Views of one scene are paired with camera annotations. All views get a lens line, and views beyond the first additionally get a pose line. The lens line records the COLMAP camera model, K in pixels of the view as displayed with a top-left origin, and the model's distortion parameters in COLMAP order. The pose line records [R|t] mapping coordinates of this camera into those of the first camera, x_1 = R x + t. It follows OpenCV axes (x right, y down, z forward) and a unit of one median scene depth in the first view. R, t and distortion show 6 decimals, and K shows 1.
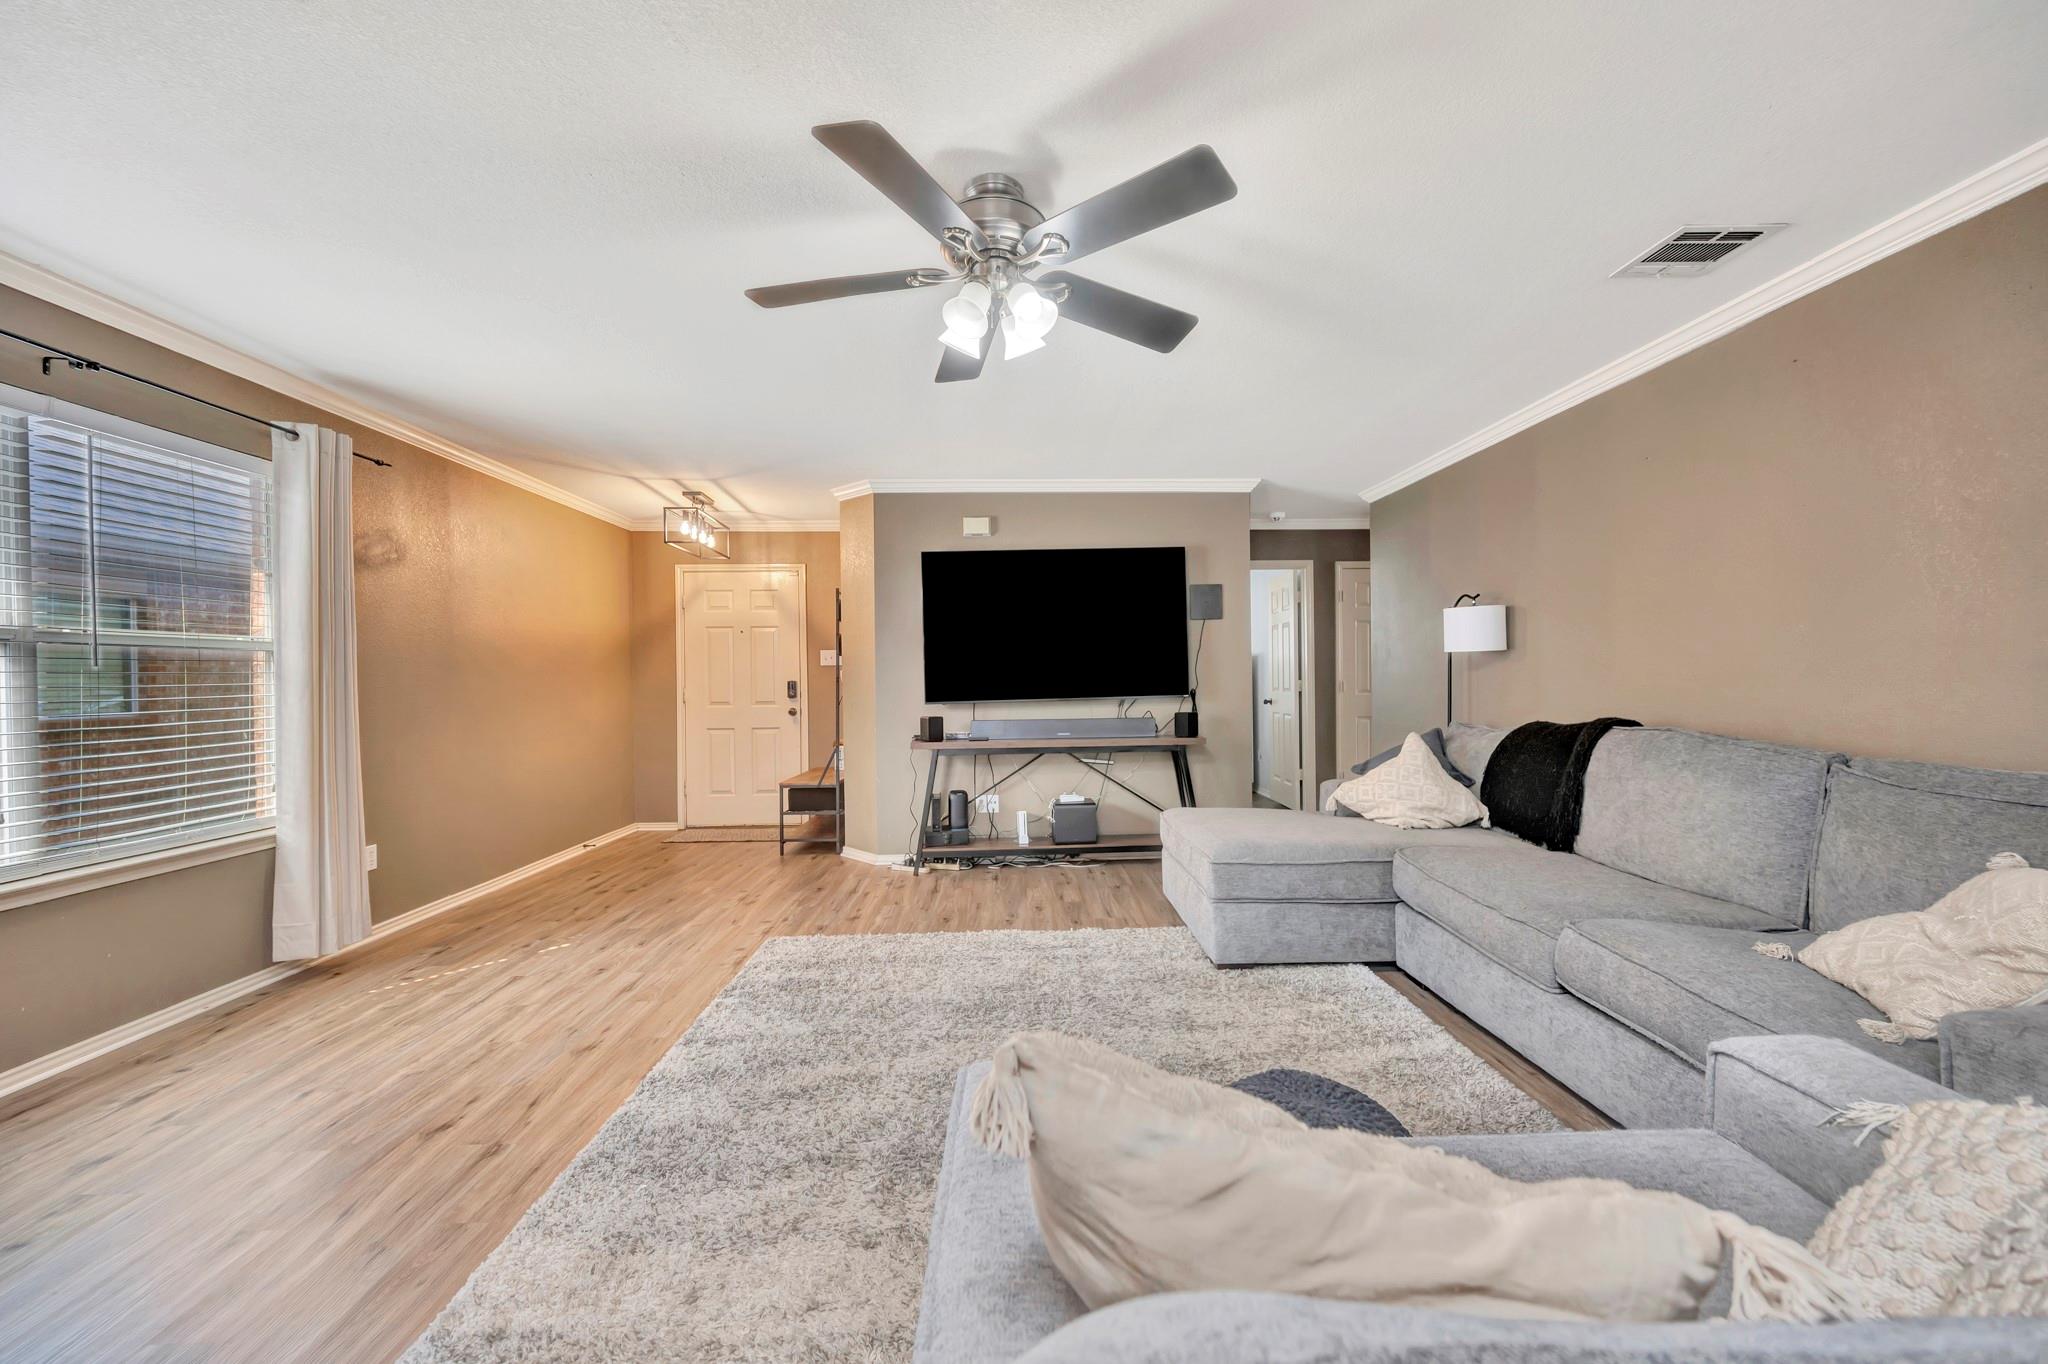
lens RADIAL K [[813.9, 0, 1029.1], [0, 813.9, 669.3], [0, 0, 1]] dist [-0.002027, -0.000402]
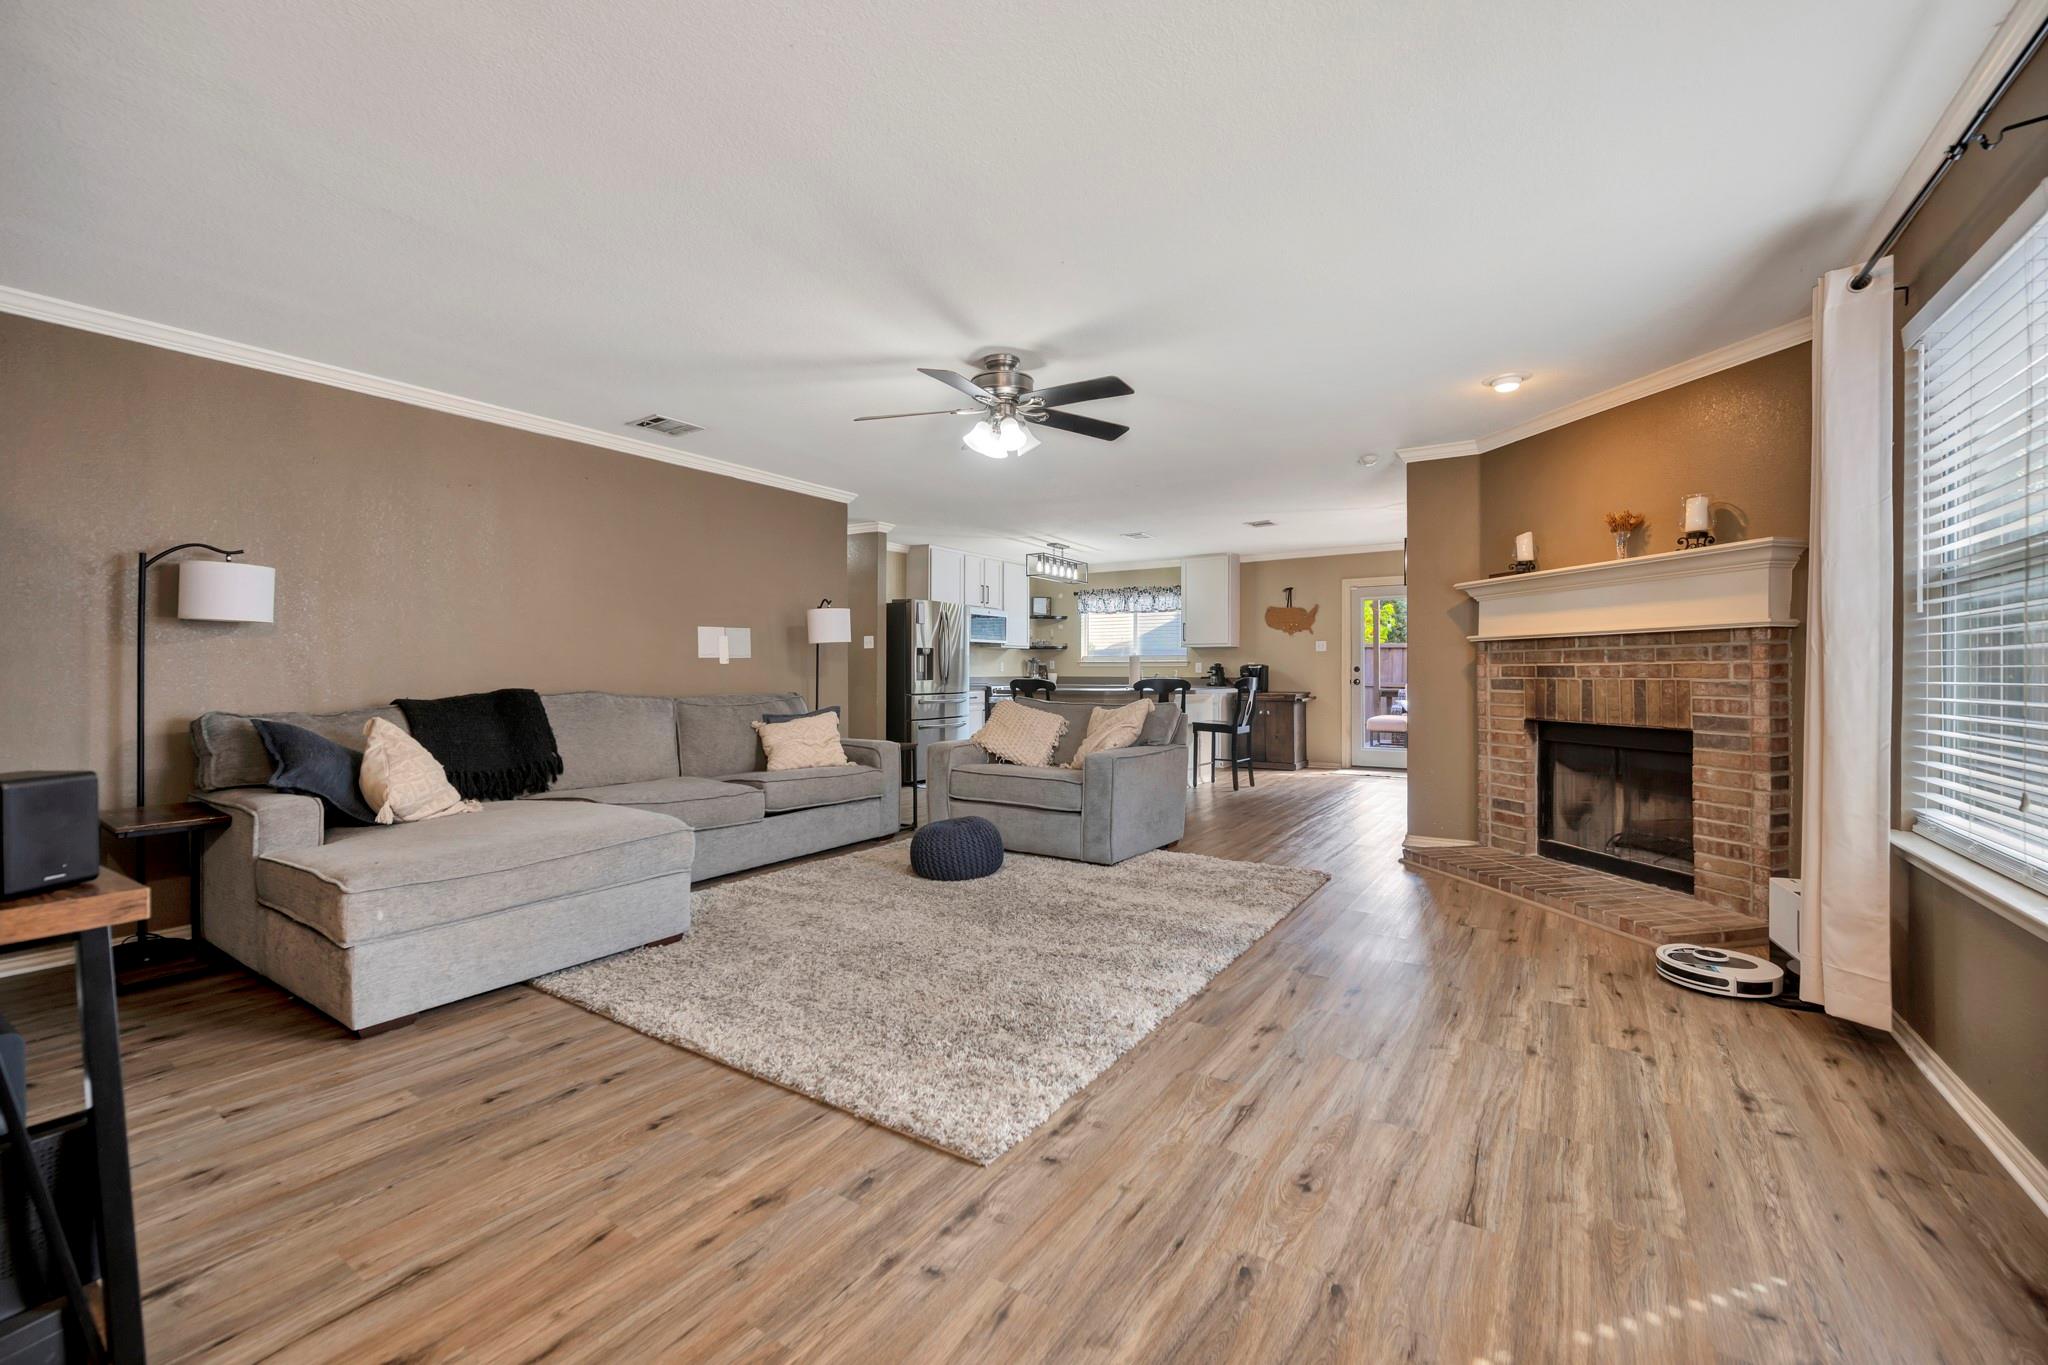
lens RADIAL K [[824.5, 0, 1036.1], [0, 824.5, 682.5], [0, 0, 1]] dist [-0.000874, -0.000226]
pose [[-0.821688, 0.005438, 0.569912, -0.567710], [0.006340, 0.999980, -0.000400, 0.043532], [-0.569902, 0.003284, -0.821706, 1.262899]]
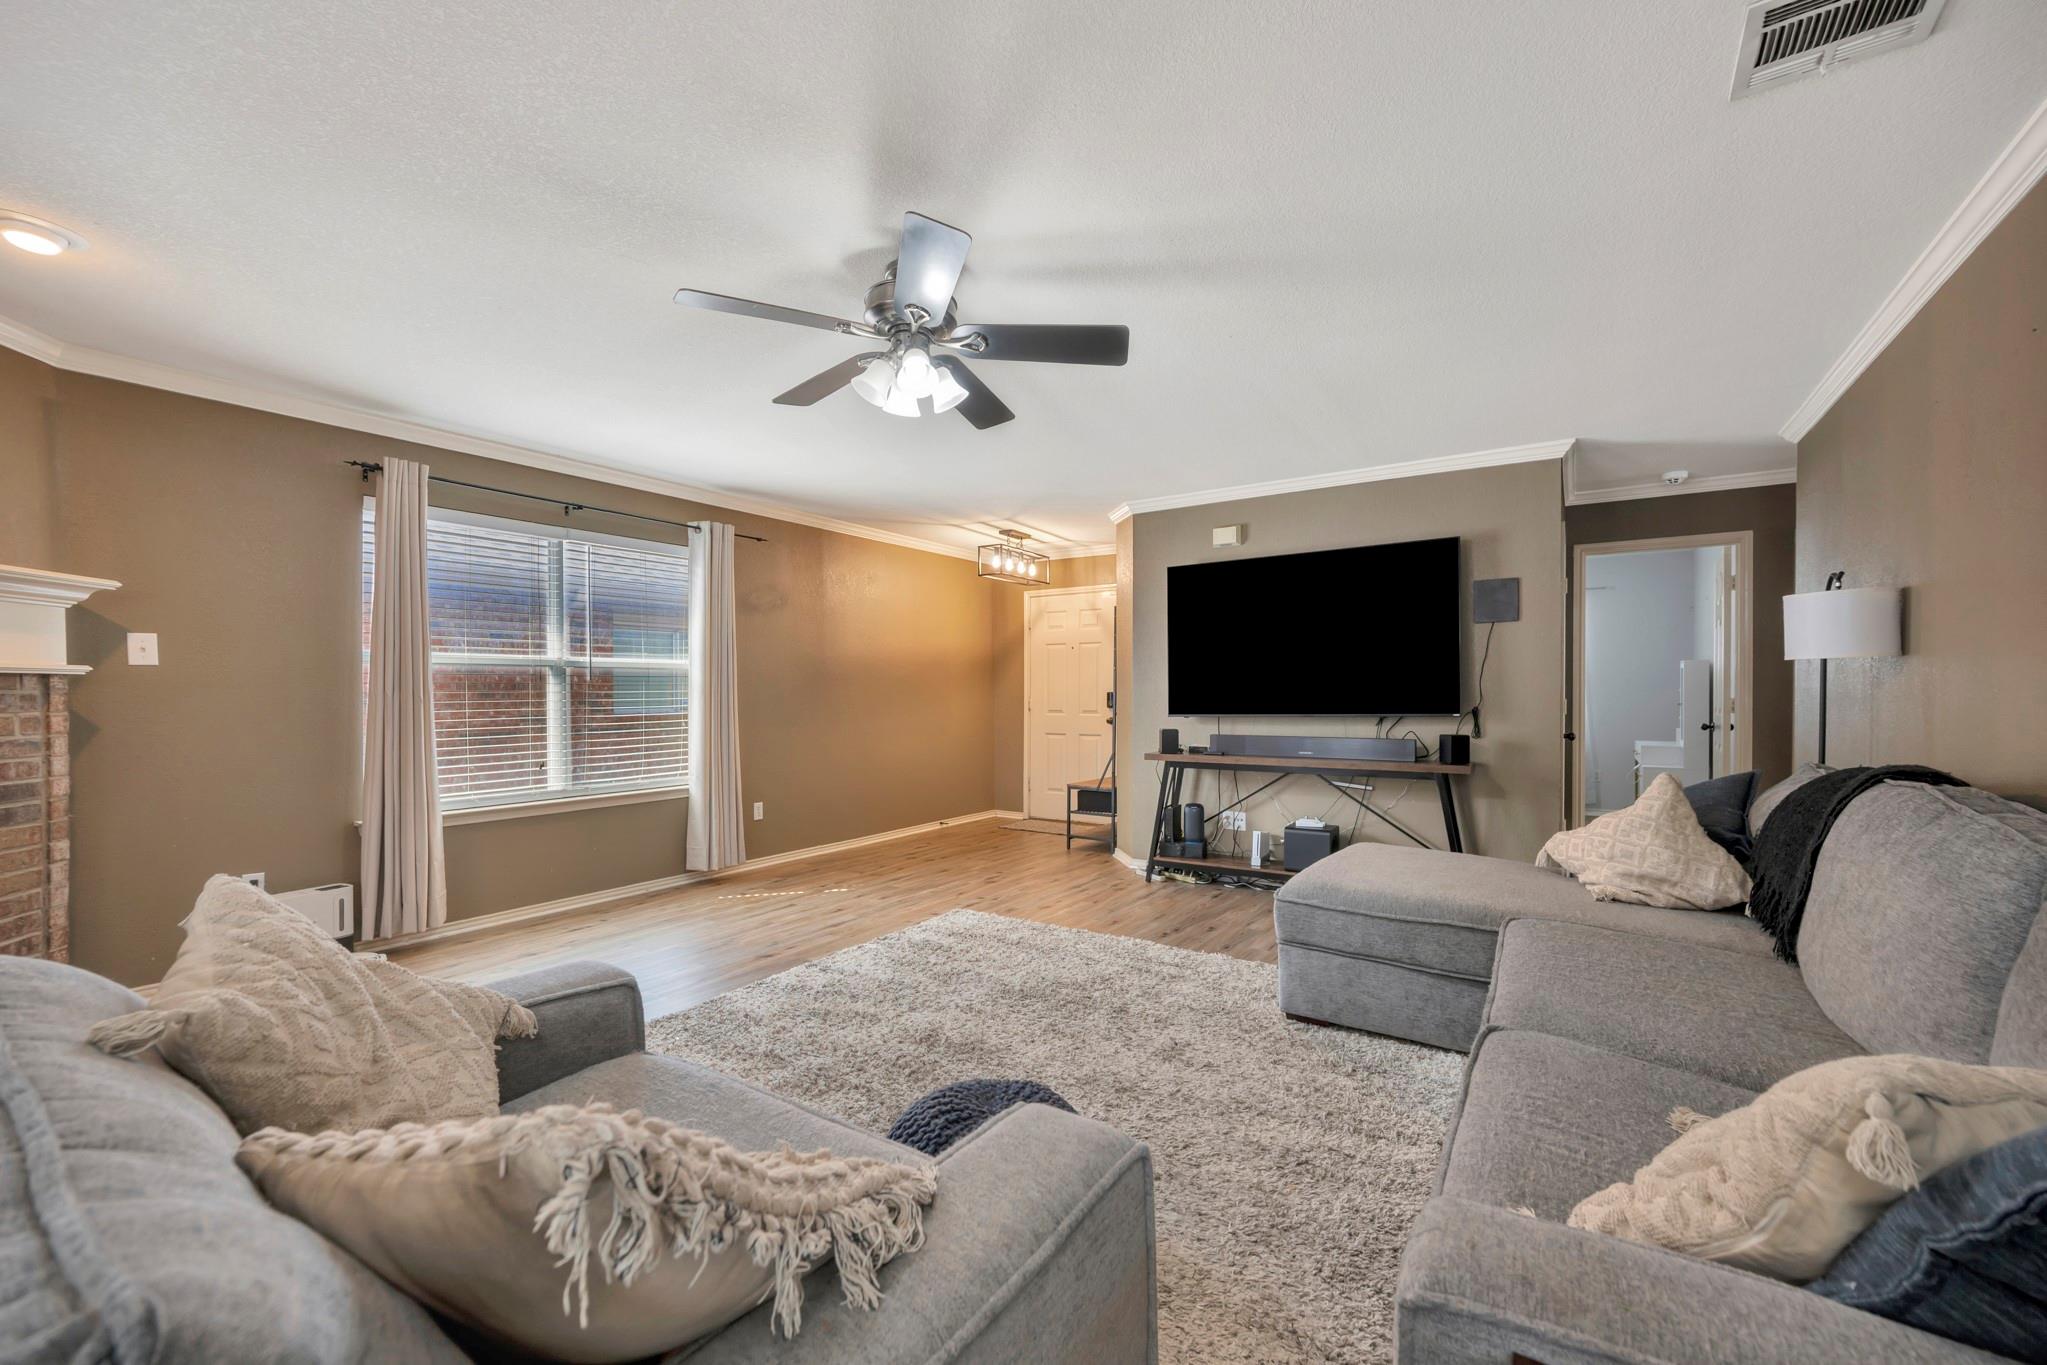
lens RADIAL K [[824.1, 0, 1035.5], [0, 824.1, 682.5], [0, 0, 1]] dist [-0.000874, -0.000226]
pose [[0.816371, 0.003509, -0.577517, 0.420244], [-0.001318, 0.999990, 0.004213, -0.004782], [0.577526, -0.002678, 0.816368, 0.076833]]
